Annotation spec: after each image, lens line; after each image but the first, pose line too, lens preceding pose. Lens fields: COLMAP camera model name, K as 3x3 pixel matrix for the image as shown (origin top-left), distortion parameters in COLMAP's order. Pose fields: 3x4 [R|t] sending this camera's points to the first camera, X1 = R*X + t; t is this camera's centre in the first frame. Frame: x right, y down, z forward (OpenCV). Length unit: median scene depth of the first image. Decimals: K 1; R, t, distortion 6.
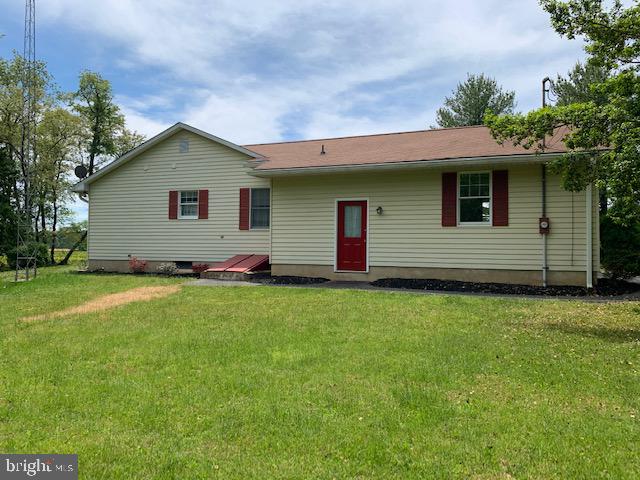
lens RADIAL K [[484.3, 0, 320.0], [0, 484.3, 240.0], [0, 0, 1]] dist [0.006196, 0.004304]
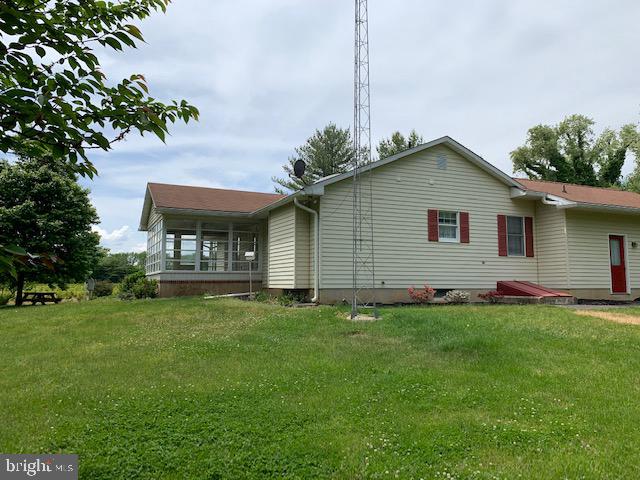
lens RADIAL K [[484.3, 0, 320.0], [0, 484.3, 240.0], [0, 0, 1]] dist [0.006196, 0.004304]
pose [[0.728316, 0.051728, 0.683286, -1.091324], [-0.010923, 0.997896, -0.063903, 0.014103], [-0.685154, 0.039078, 0.727349, 0.511480]]
